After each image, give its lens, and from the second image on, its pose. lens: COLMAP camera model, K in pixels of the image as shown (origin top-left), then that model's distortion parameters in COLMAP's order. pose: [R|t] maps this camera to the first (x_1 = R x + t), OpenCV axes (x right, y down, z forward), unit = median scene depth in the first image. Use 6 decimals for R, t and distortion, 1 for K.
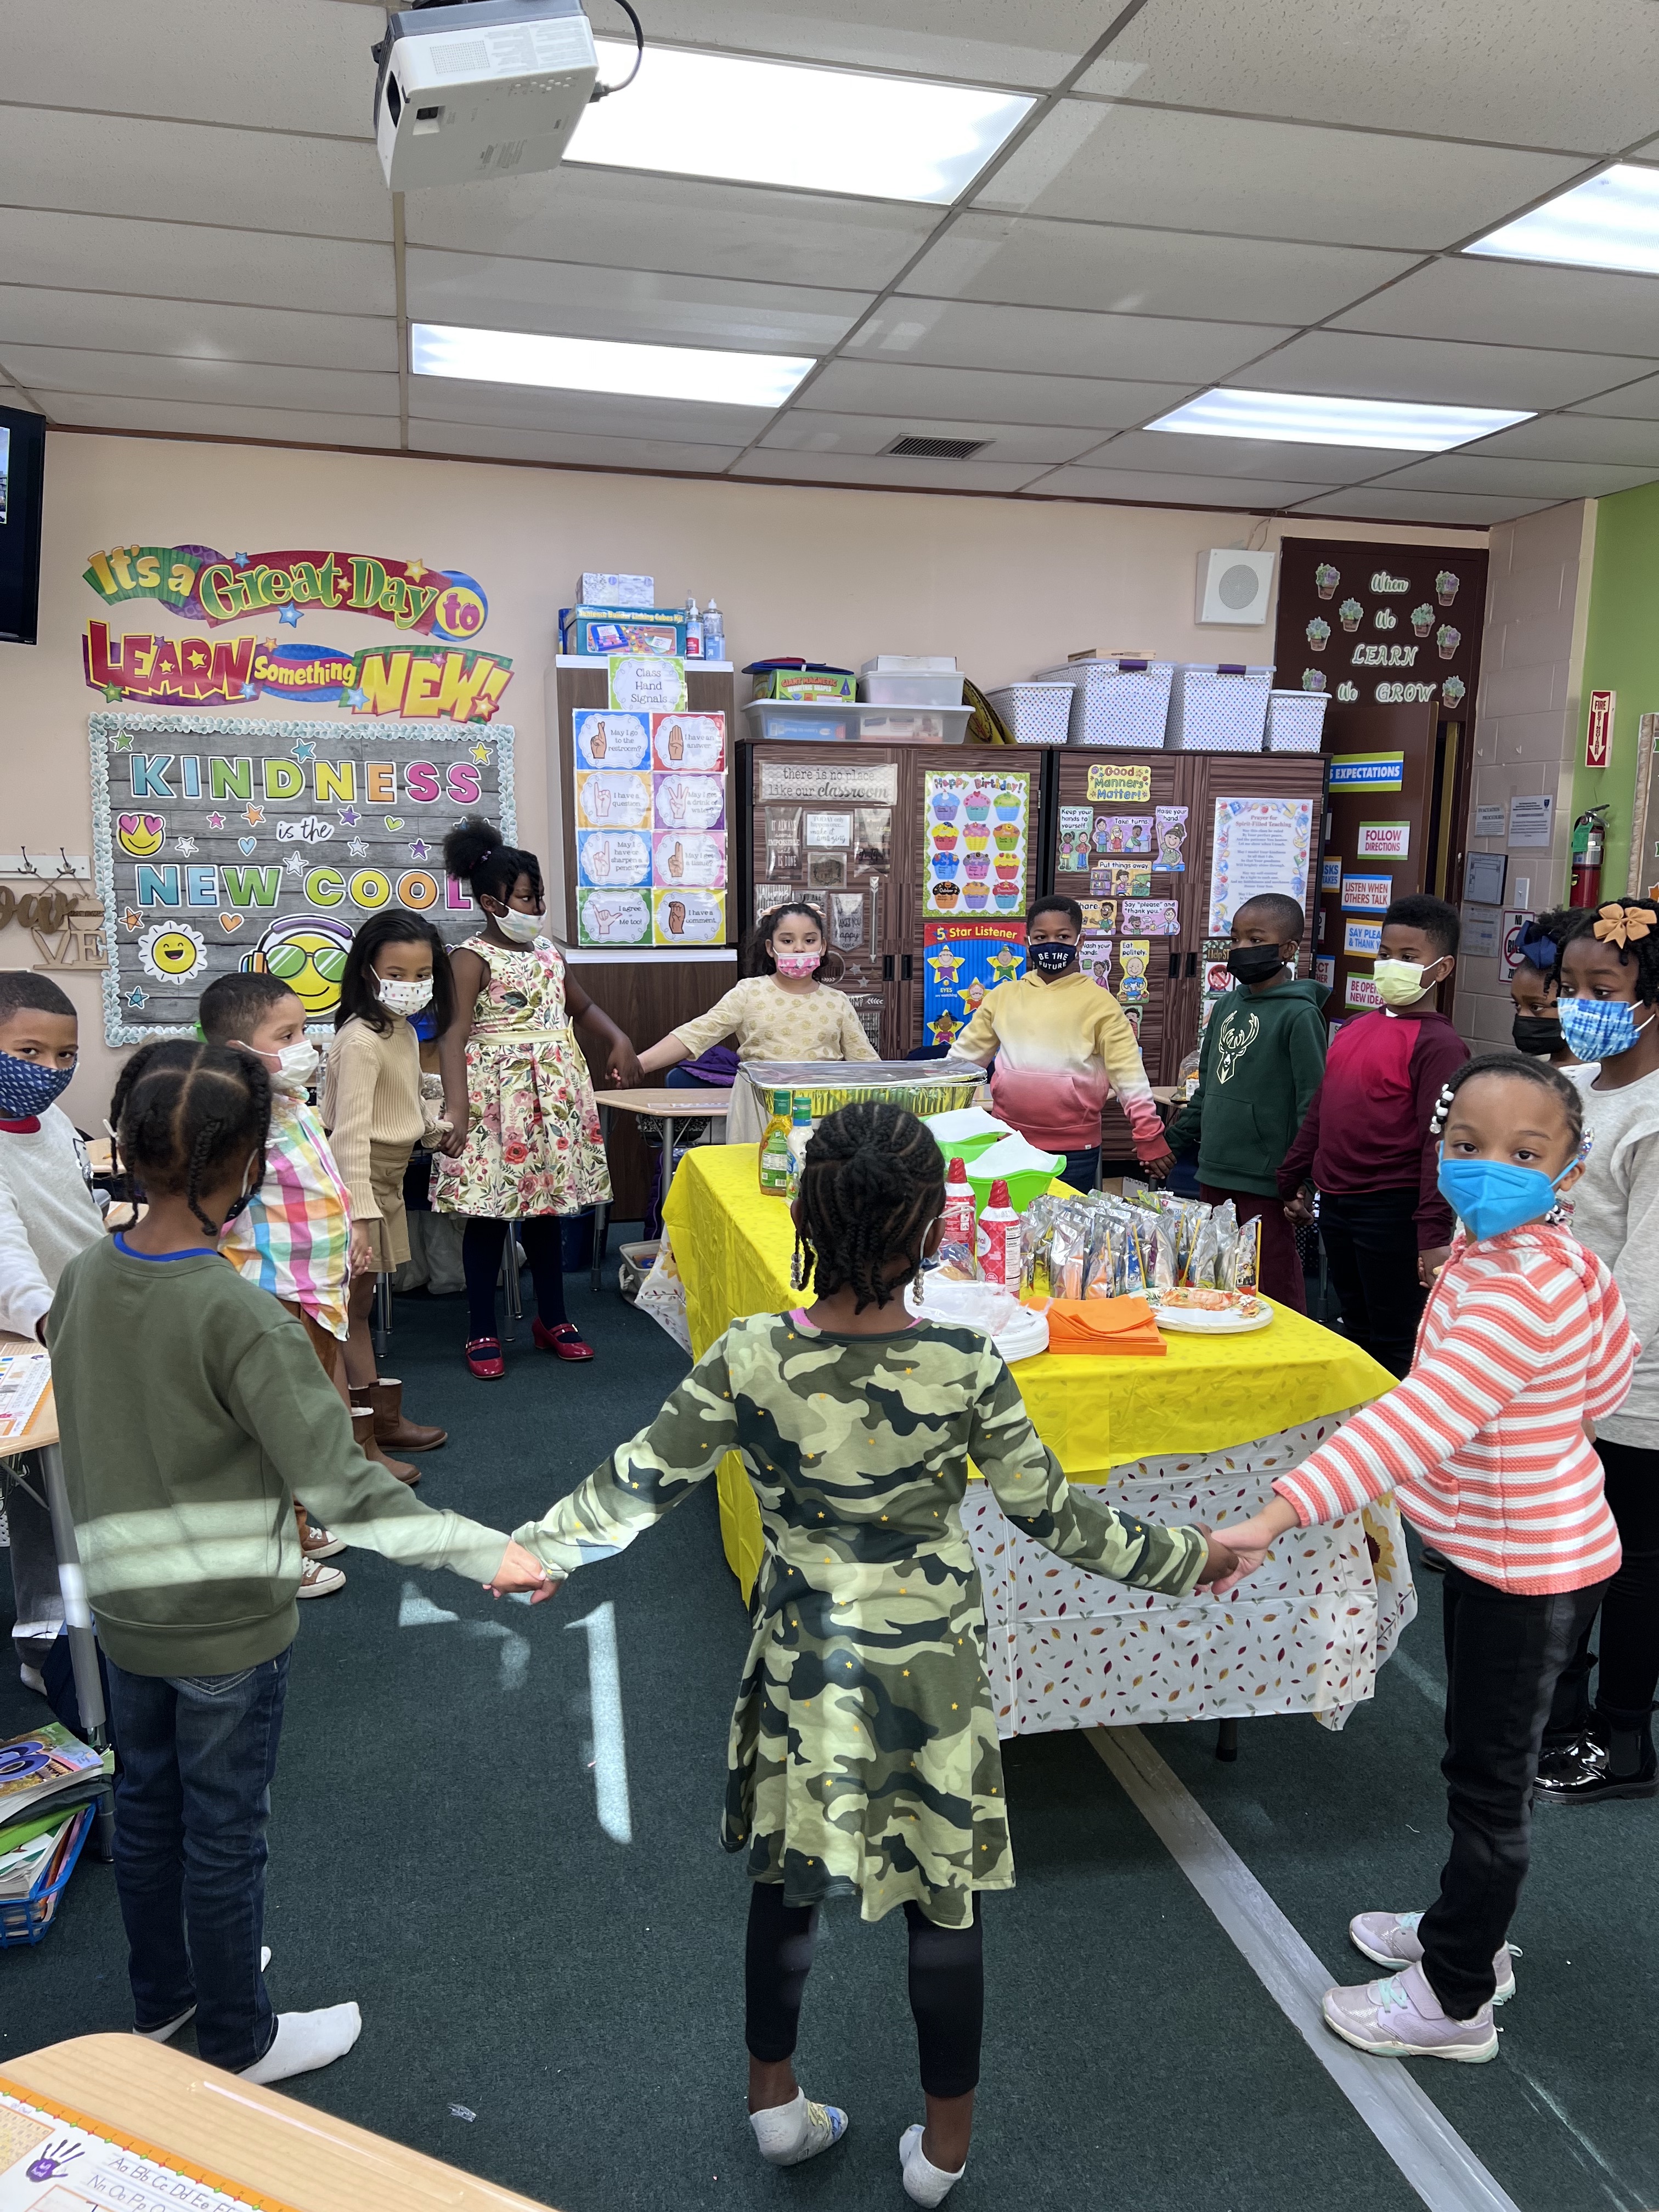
lens RADIAL K [[1665.8, 0, 829.5], [0, 1665.8, 1106.0], [0, 0, 1]] dist [0.070923, -0.082313]
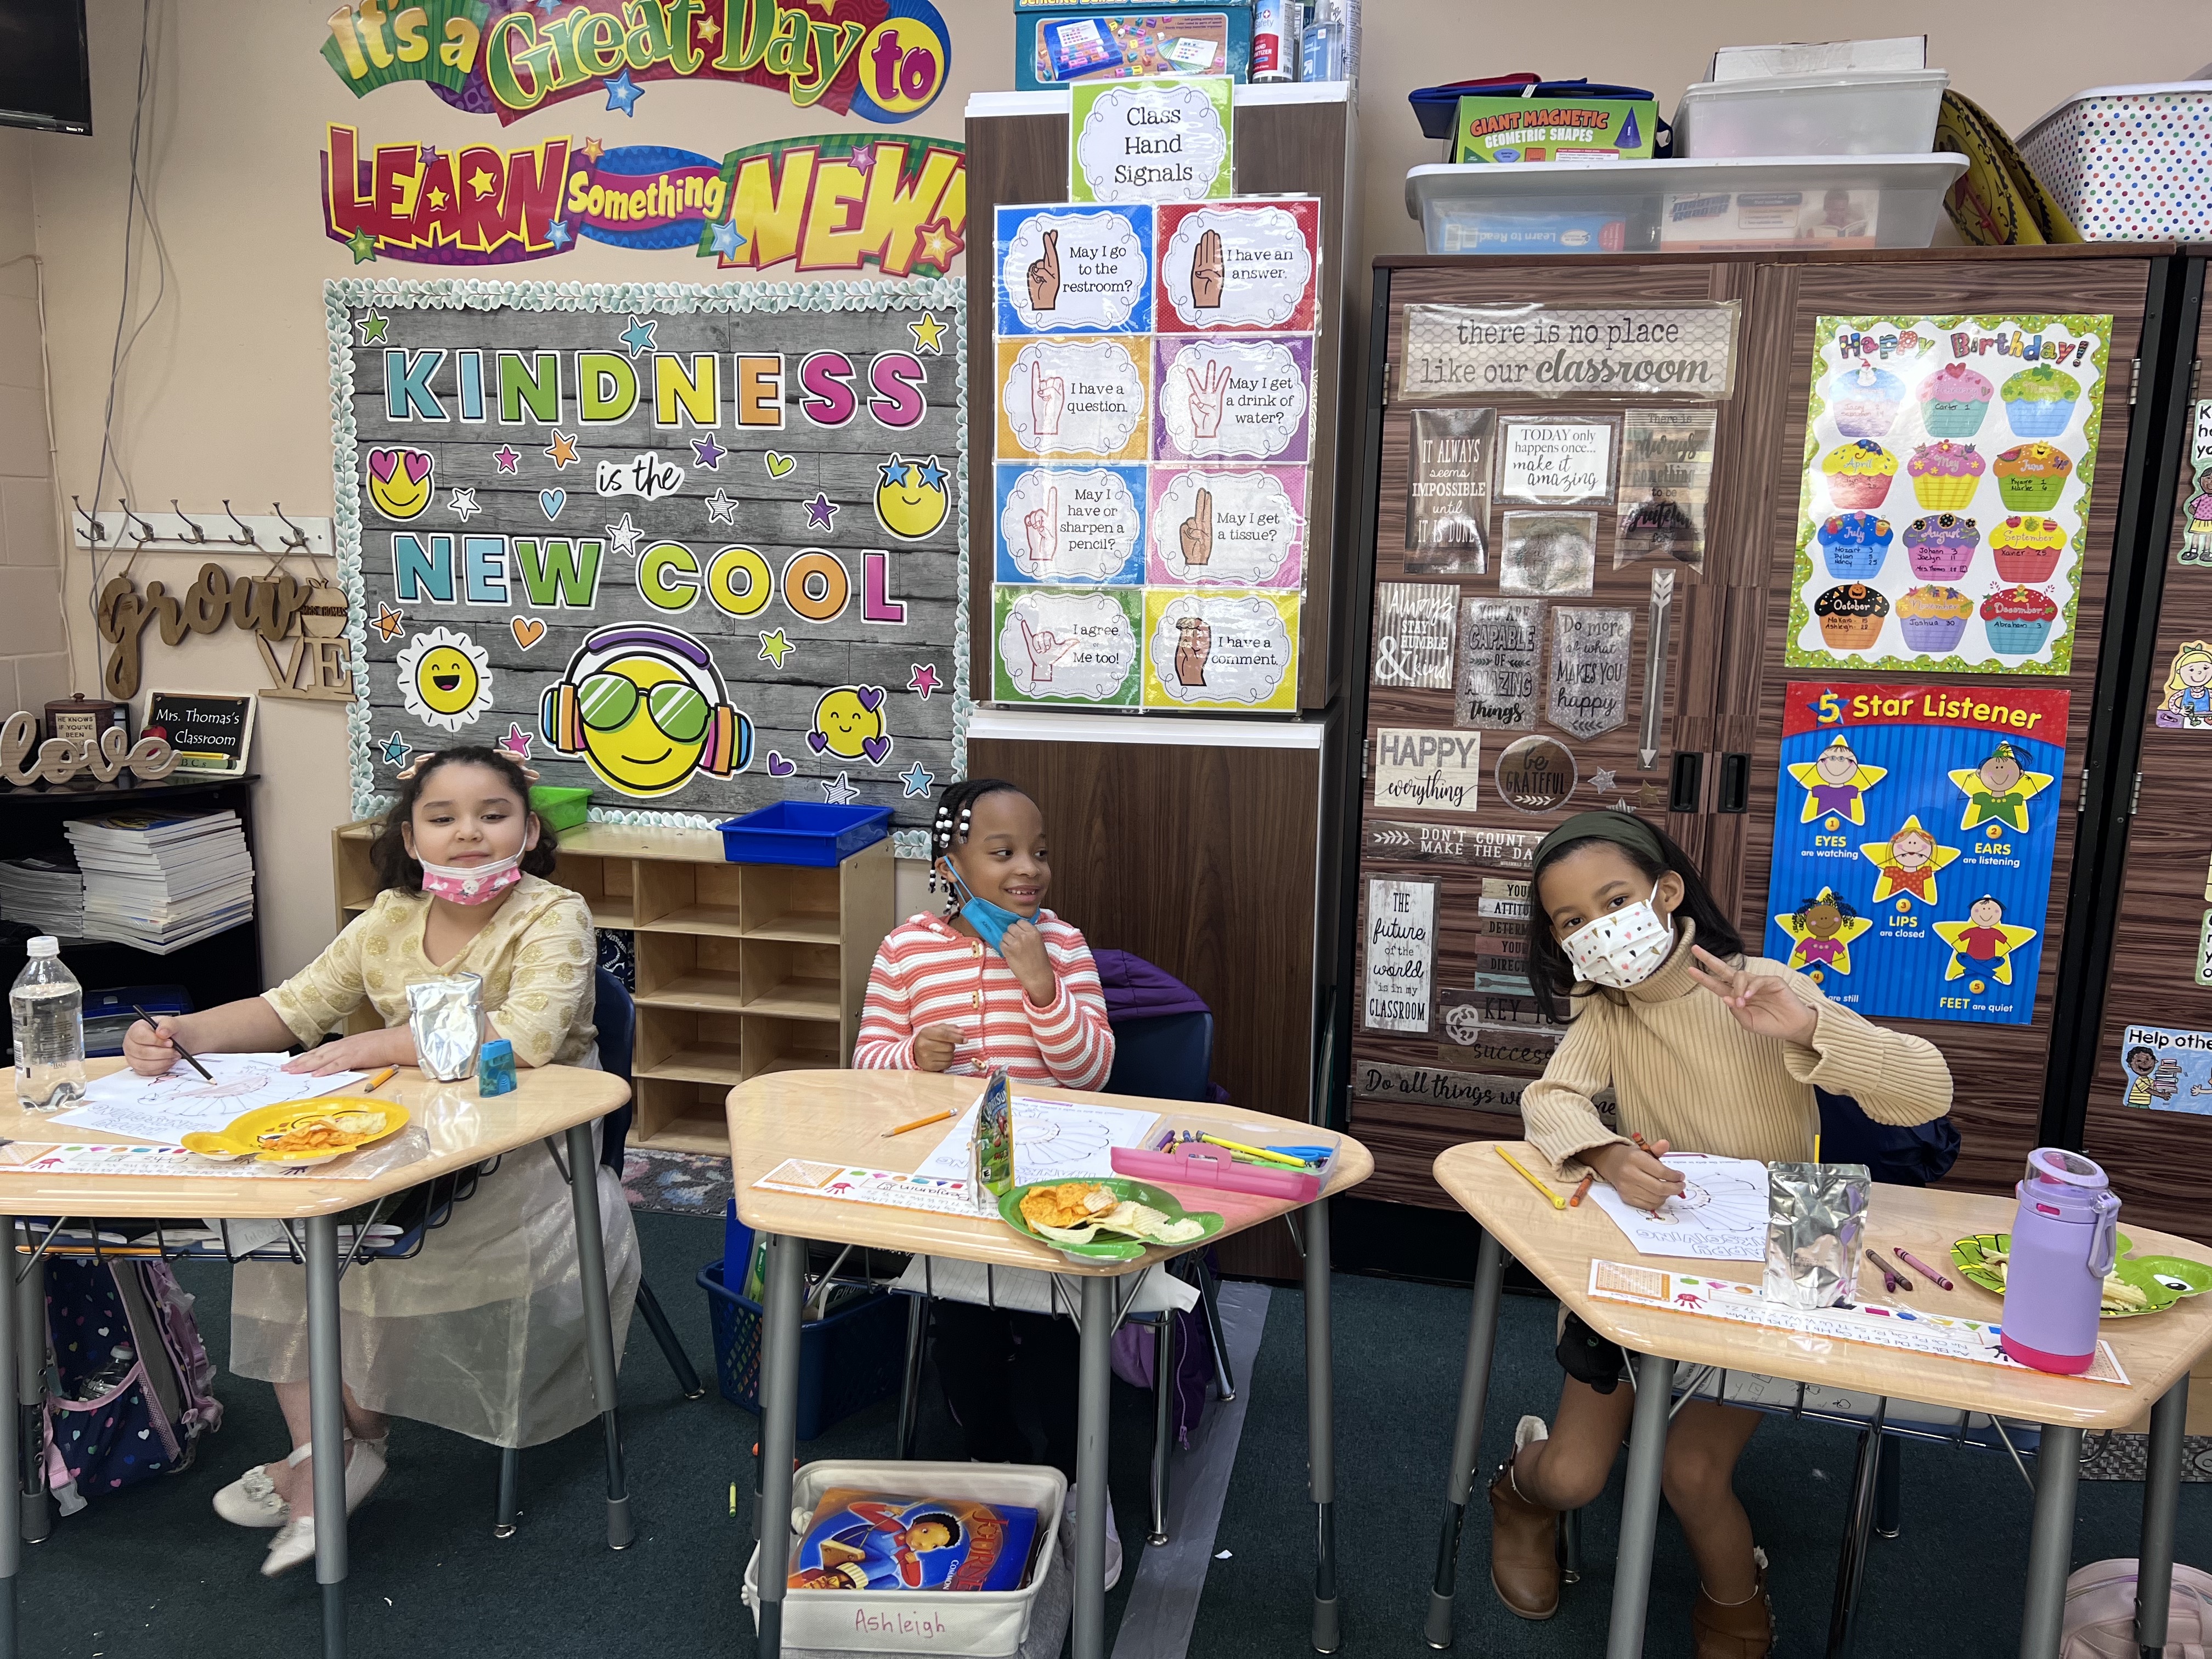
lens RADIAL K [[1665.5, 0, 1098.1], [0, 1665.5, 826.4], [0, 0, 1]] dist [0.061770, -0.065846]
pose [[0.904082, 0.080542, -0.419701, 0.082562], [-0.078166, 0.996678, 0.022887, -0.071034], [0.420149, 0.012115, 0.907374, 0.553344]]
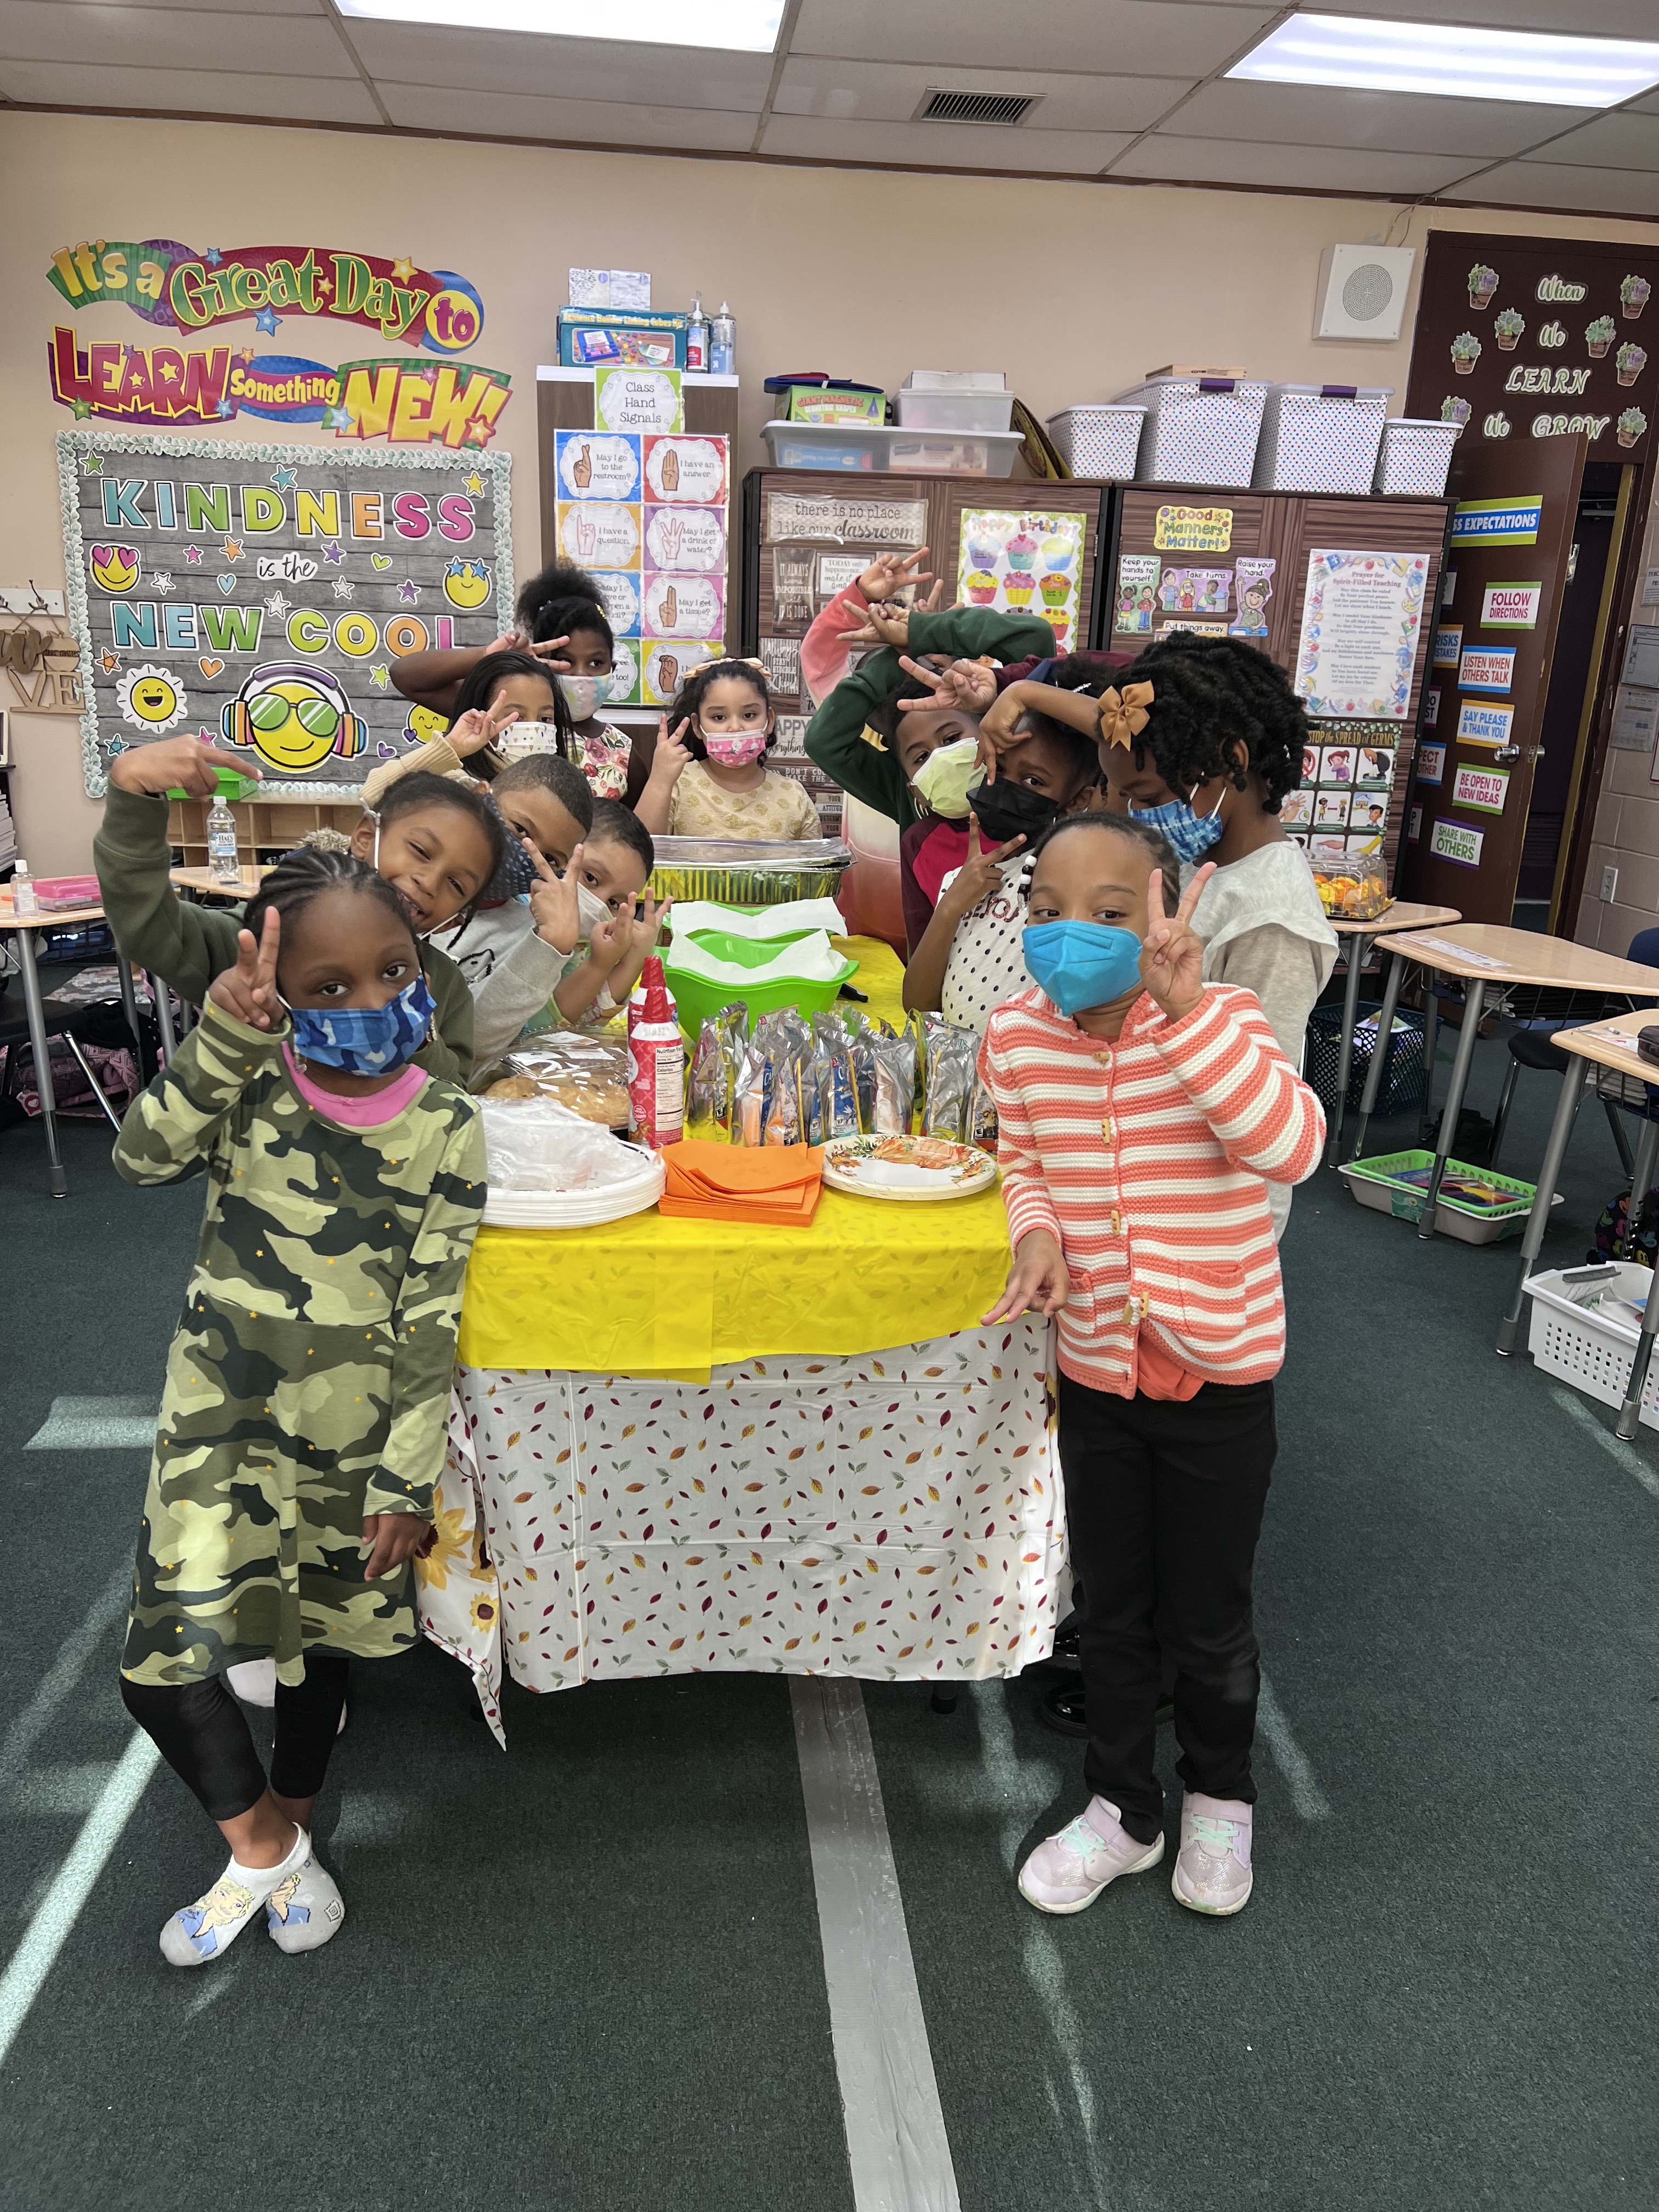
lens RADIAL K [[1681.7, 0, 812.8], [0, 1681.7, 1101.8], [0, 0, 1]] dist [-0.003793, 0.044728]
pose [[0.990263, 0.058919, -0.126123, 0.110272], [-0.042946, 0.991123, 0.125817, -0.001736], [0.132417, -0.119176, 0.984003, 0.092522]]
